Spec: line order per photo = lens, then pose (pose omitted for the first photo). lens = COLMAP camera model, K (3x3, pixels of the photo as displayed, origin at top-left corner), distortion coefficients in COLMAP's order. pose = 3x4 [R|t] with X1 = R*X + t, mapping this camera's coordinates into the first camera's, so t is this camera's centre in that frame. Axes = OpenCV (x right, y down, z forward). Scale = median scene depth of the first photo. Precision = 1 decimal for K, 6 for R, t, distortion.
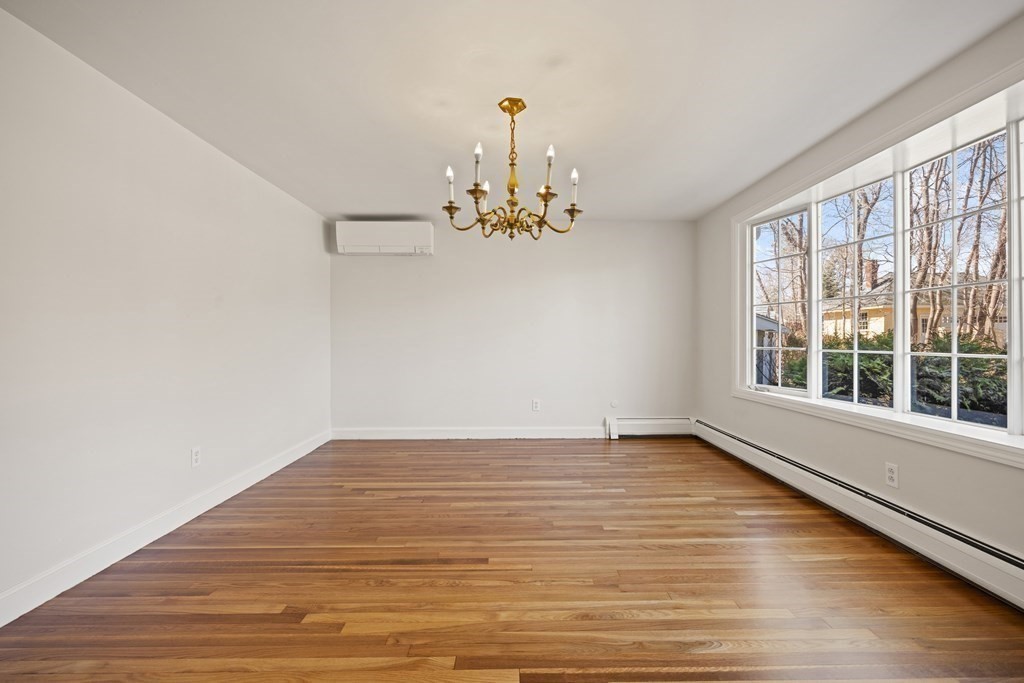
lens RADIAL K [[410.0, 0, 513.0], [0, 410.0, 340.1], [0, 0, 1]] dist [-0.000871, -0.000432]
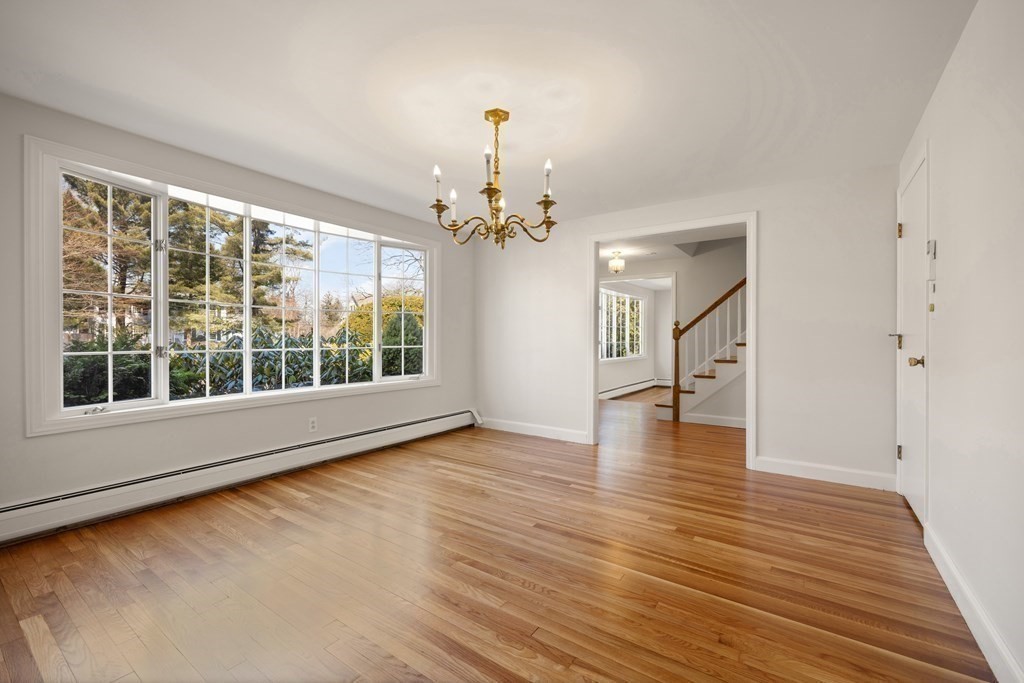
lens RADIAL K [[410.0, 0, 513.0], [0, 410.0, 340.1], [0, 0, 1]] dist [-0.000871, -0.000432]
pose [[-0.806431, -0.000979, 0.591327, -0.651931], [0.000409, 0.999997, 0.002214, -0.005064], [-0.591328, 0.002027, -0.806429, 1.820690]]
